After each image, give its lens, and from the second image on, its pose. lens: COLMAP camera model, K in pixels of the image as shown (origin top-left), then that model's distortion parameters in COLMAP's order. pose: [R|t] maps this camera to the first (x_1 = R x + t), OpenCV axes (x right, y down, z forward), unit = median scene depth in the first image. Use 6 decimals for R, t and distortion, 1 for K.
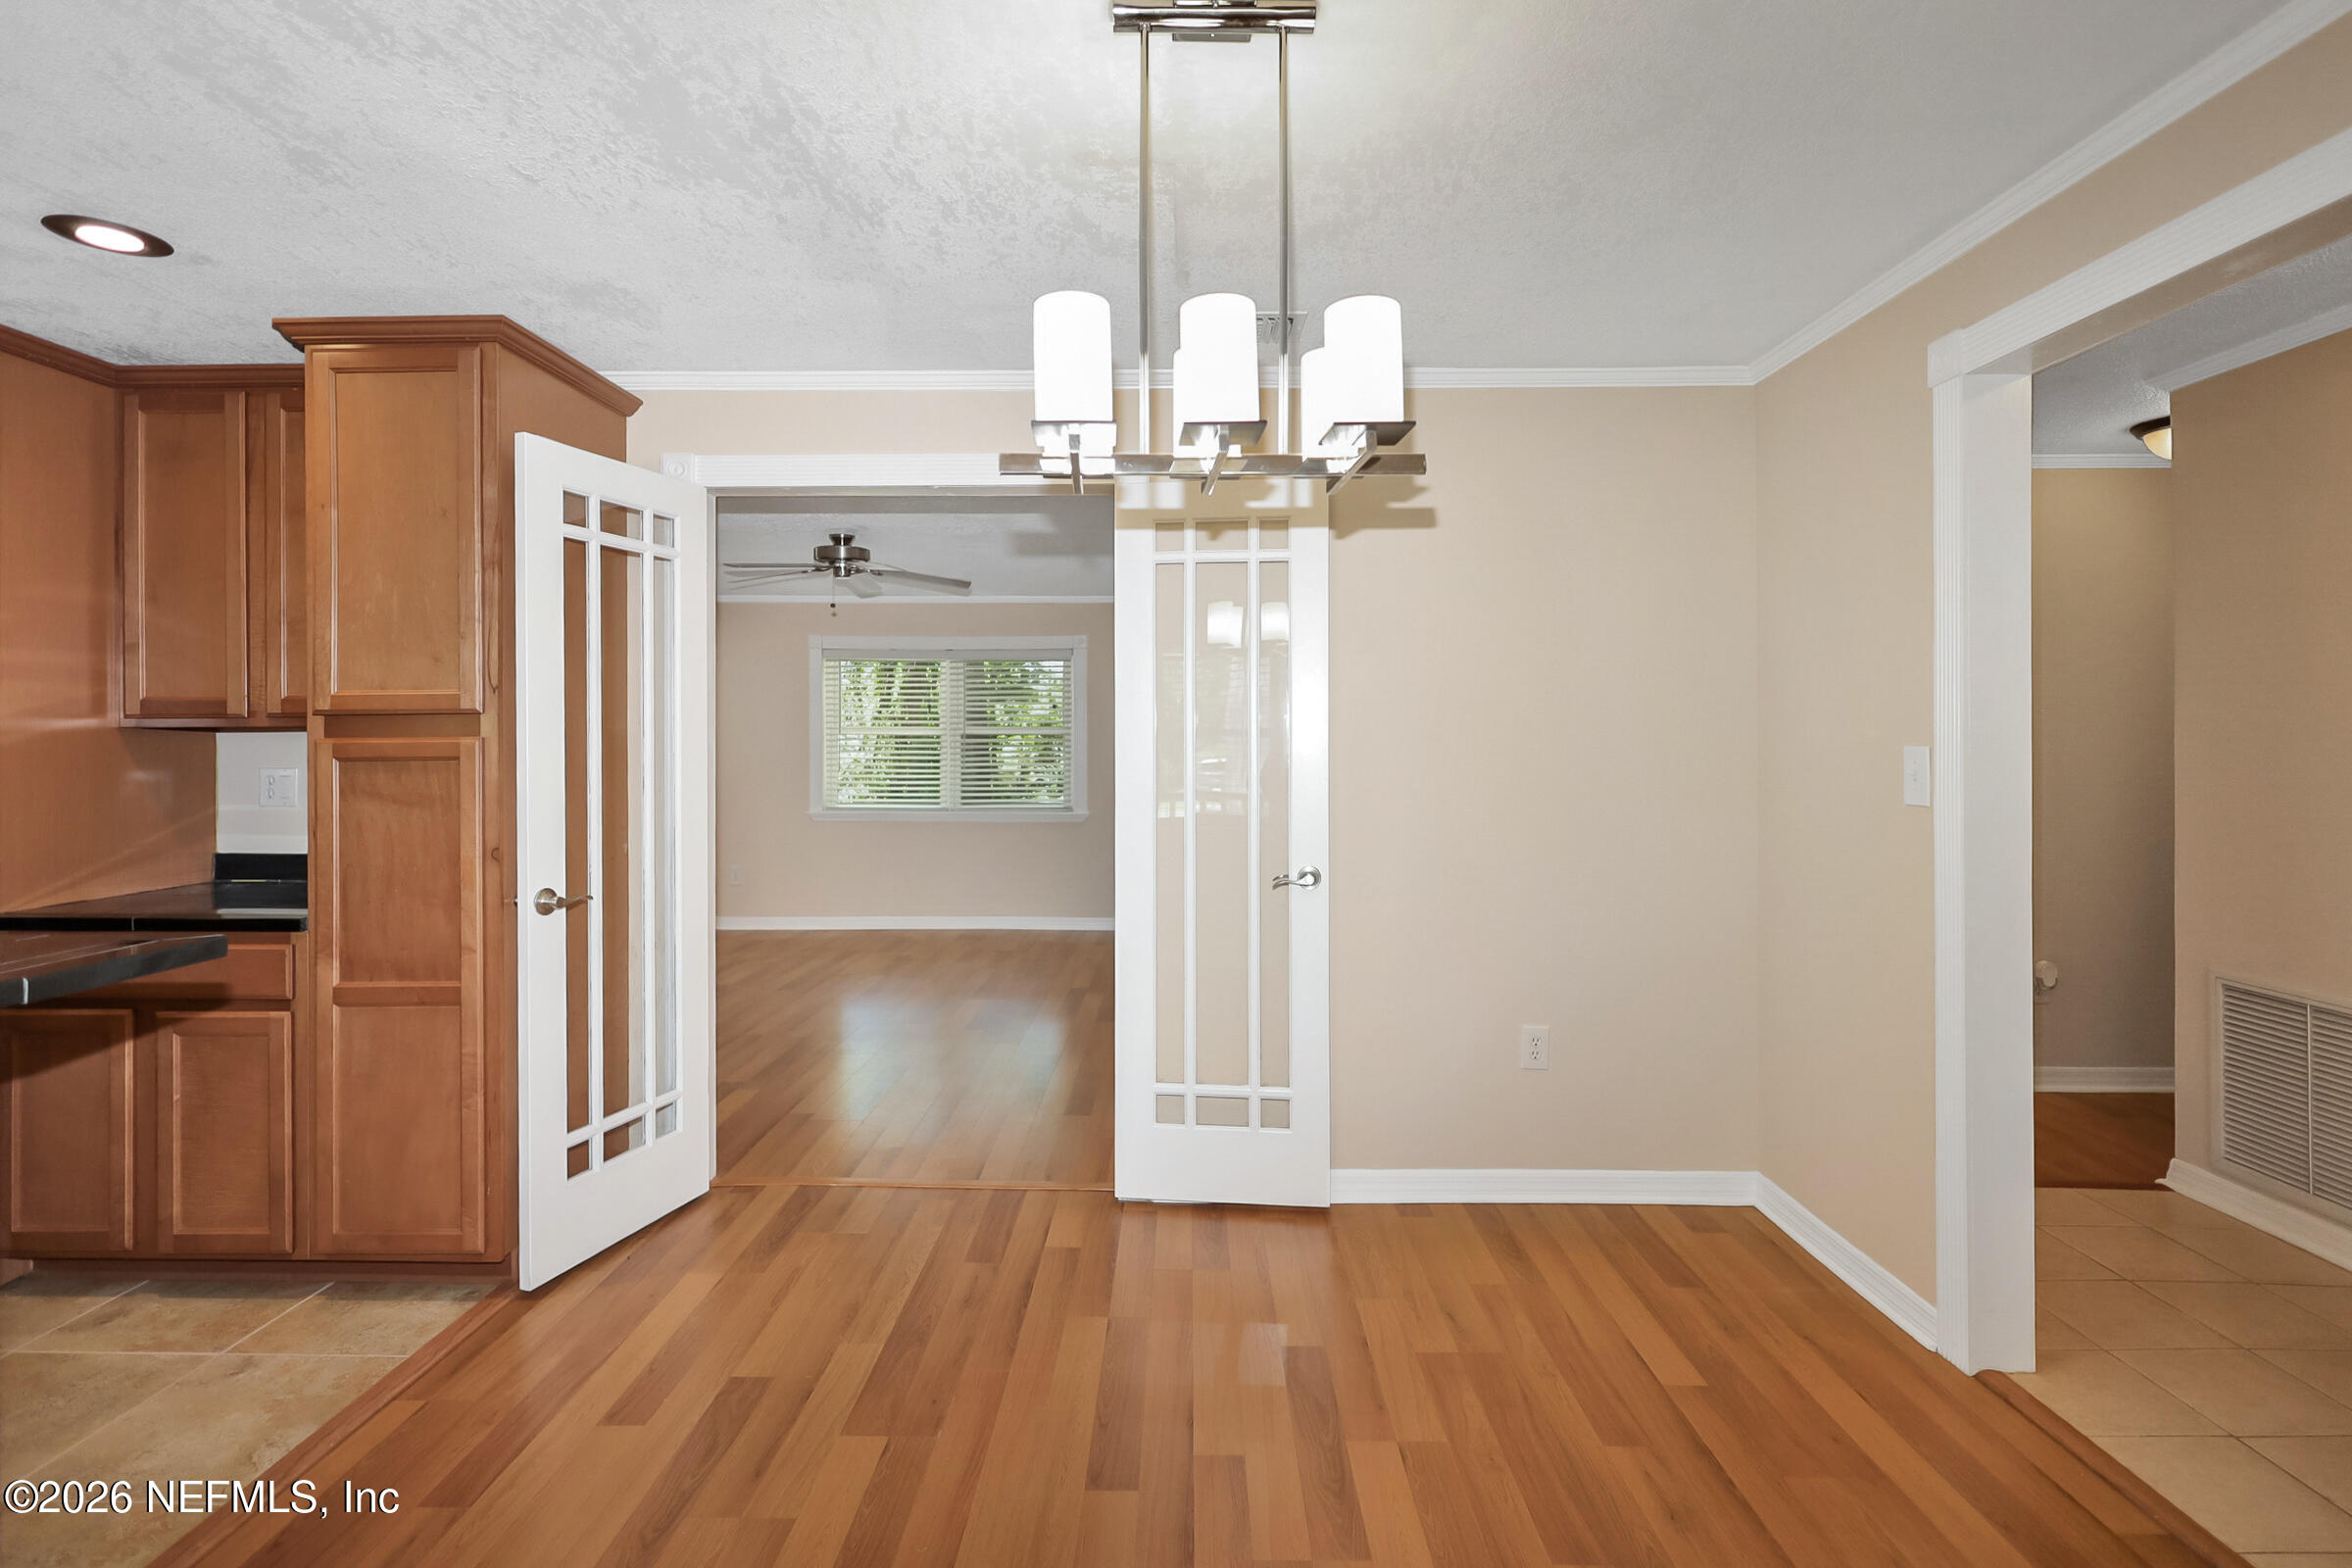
lens RADIAL K [[1095.9, 0, 1147.6], [0, 1095.9, 738.1], [0, 0, 1]] dist [-0.001084, 0.001615]
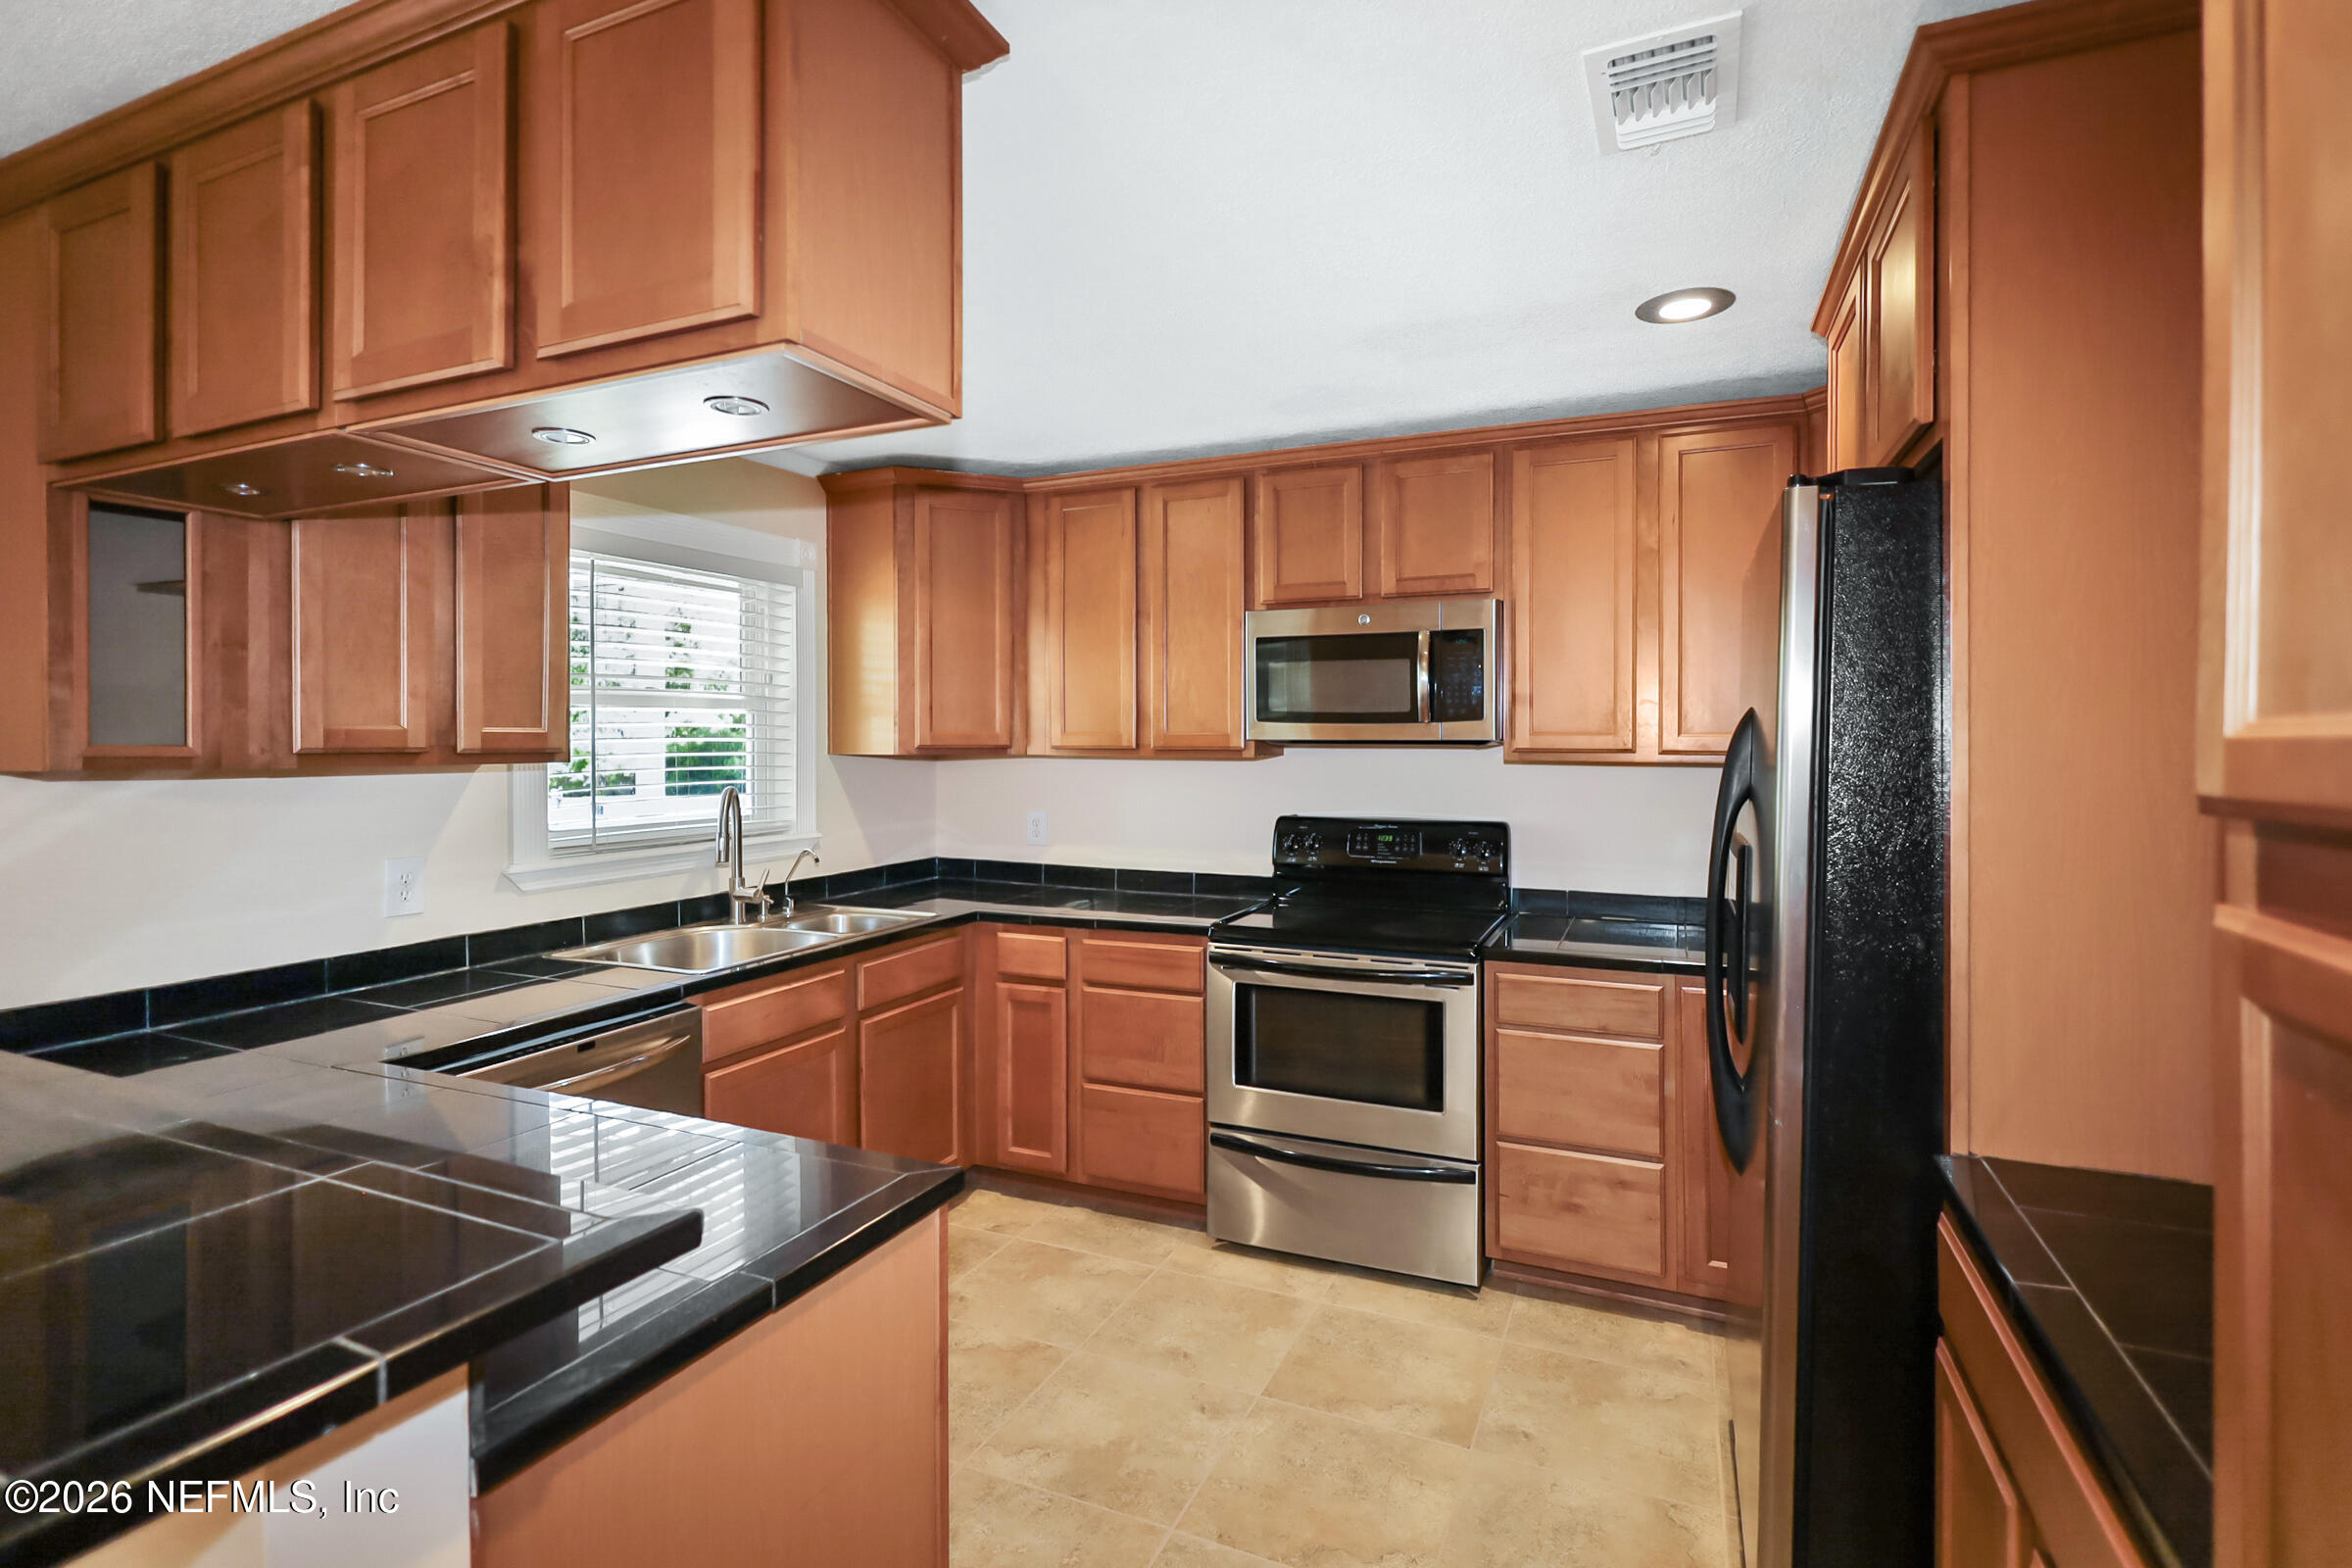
lens RADIAL K [[1095.9, 0, 1192.7], [0, 1095.9, 741.9], [0, 0, 1]] dist [-0.001084, 0.001615]
pose [[-0.366691, 0.002156, -0.930340, -0.450713], [0.002210, 0.999997, 0.001446, -0.038711], [0.930340, -0.001526, -0.366695, 0.876351]]
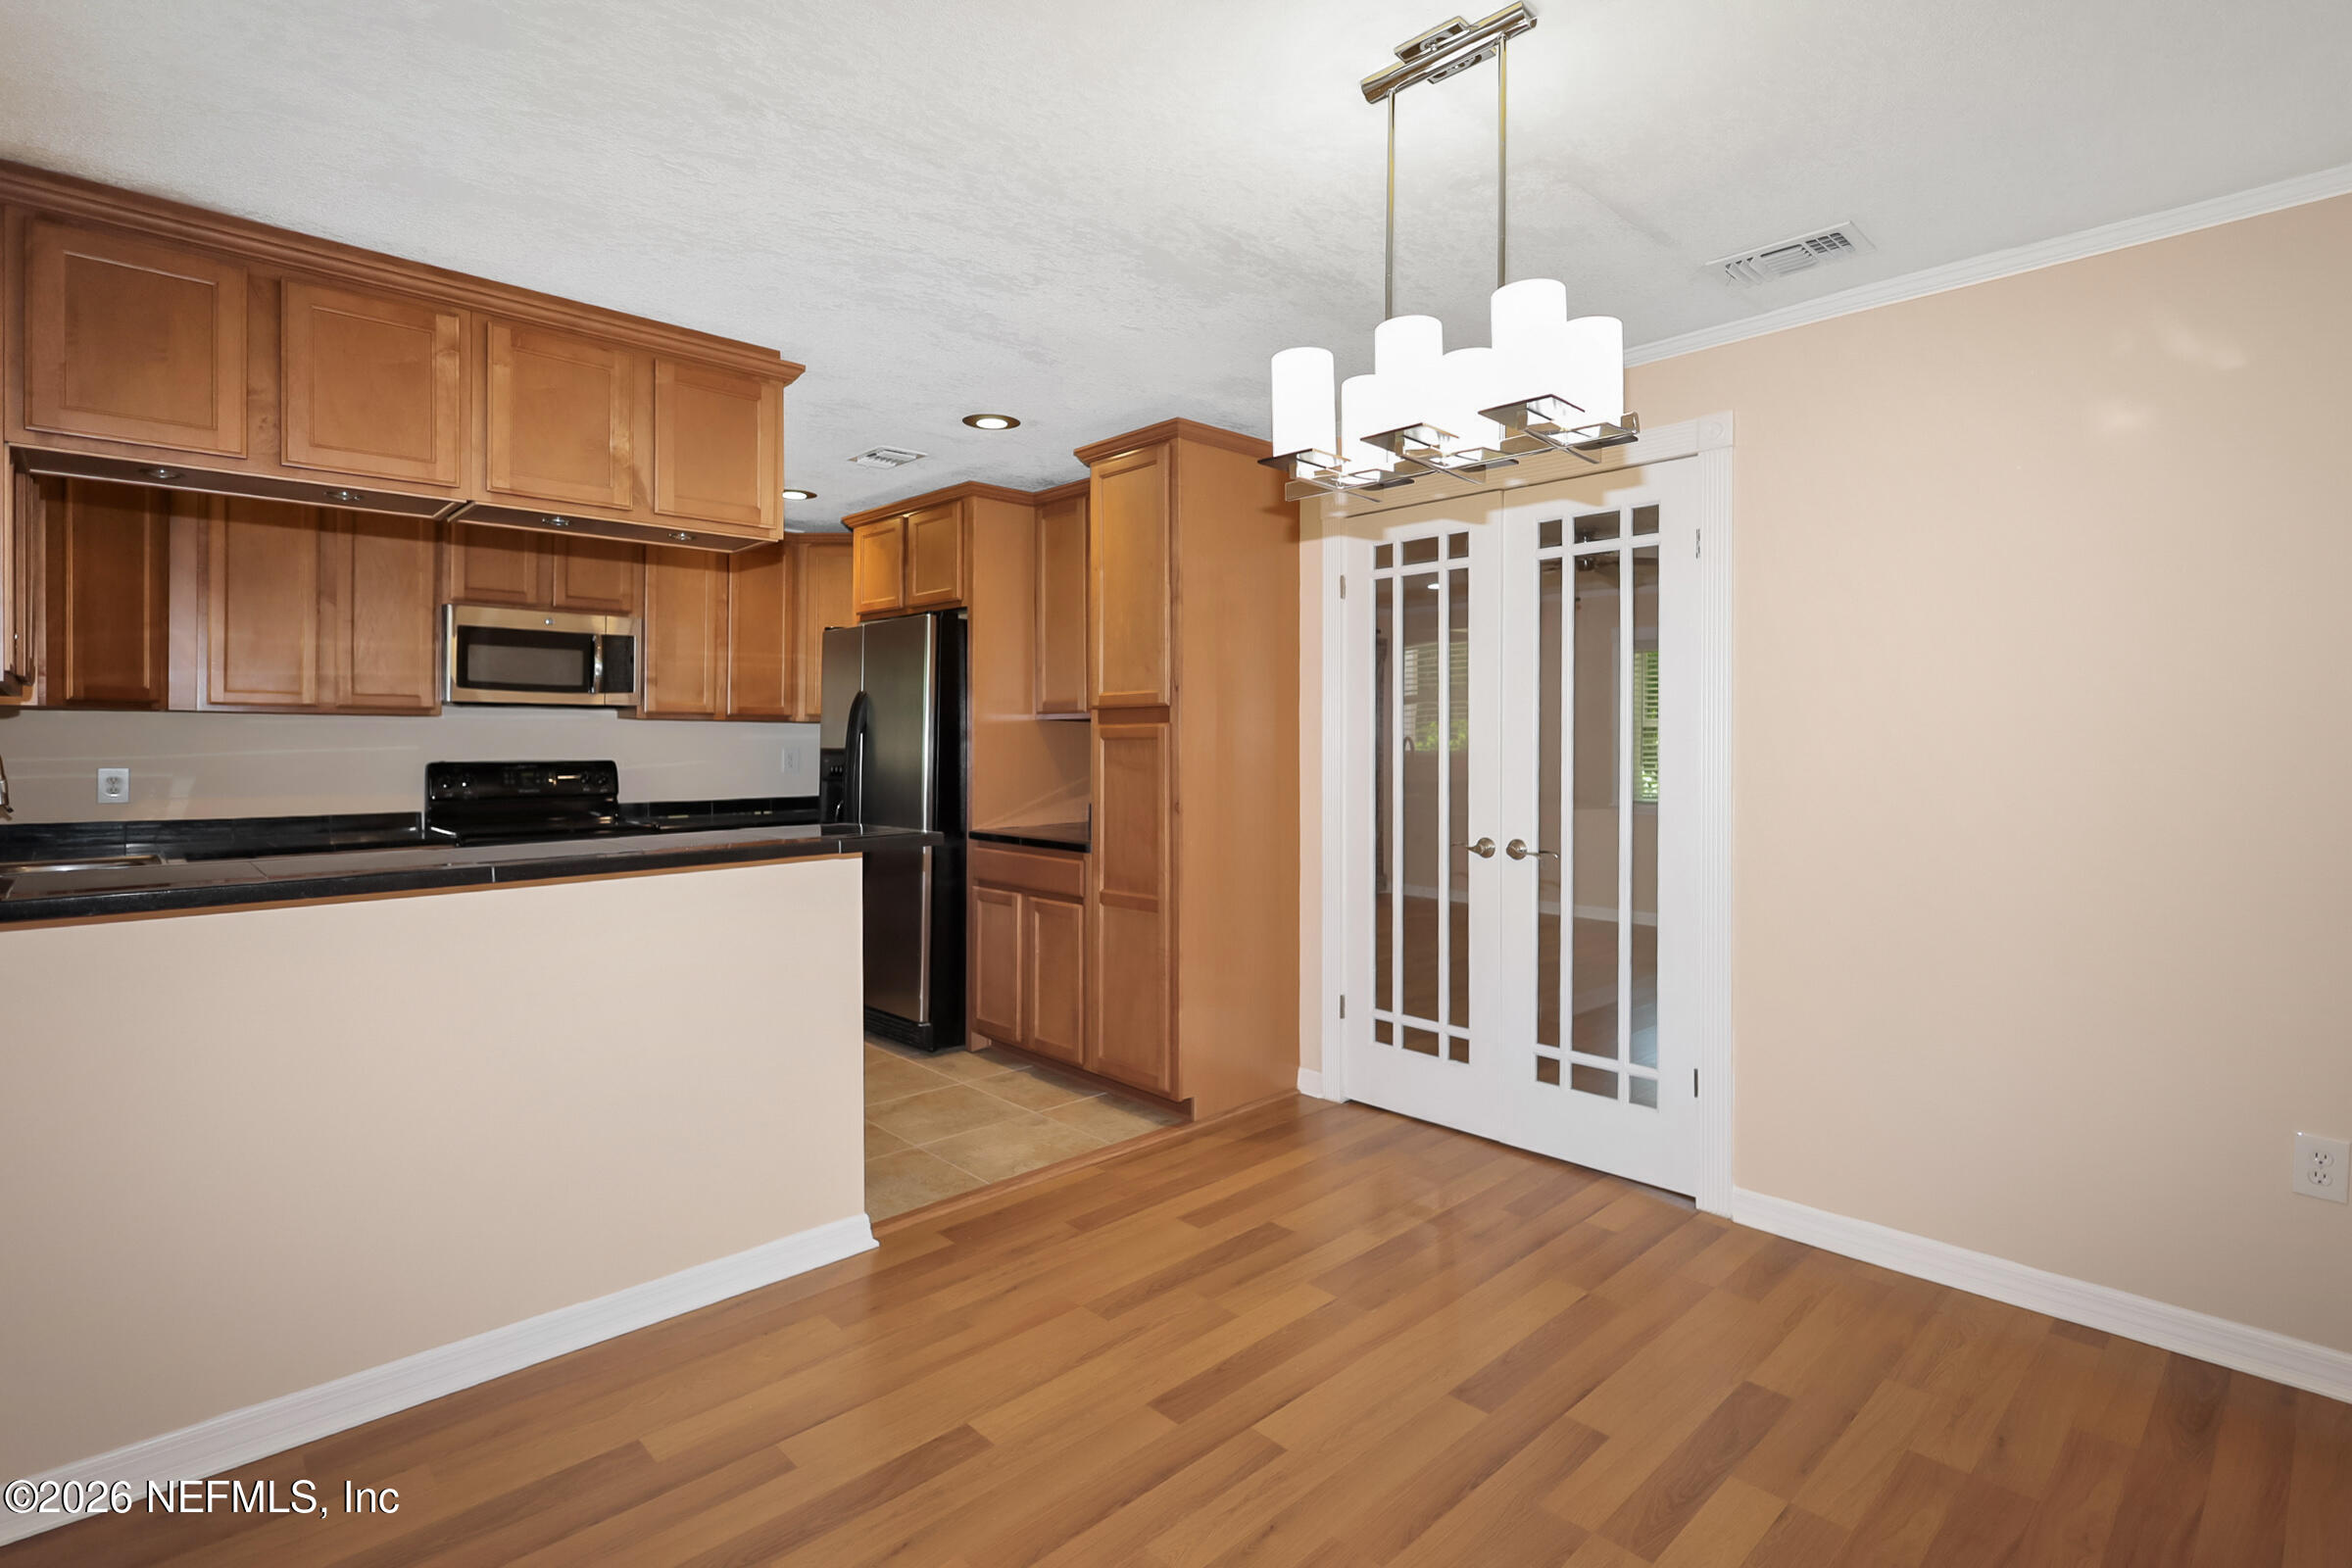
lens RADIAL K [[1095.9, 0, 1191.8], [0, 1095.9, 735.0], [0, 0, 1]] dist [-0.001084, 0.001615]
pose [[0.717280, -0.000546, -0.696785, 0.382484], [-0.001571, 0.999996, -0.002401, 0.017863], [0.696784, 0.002817, 0.717276, 0.018928]]
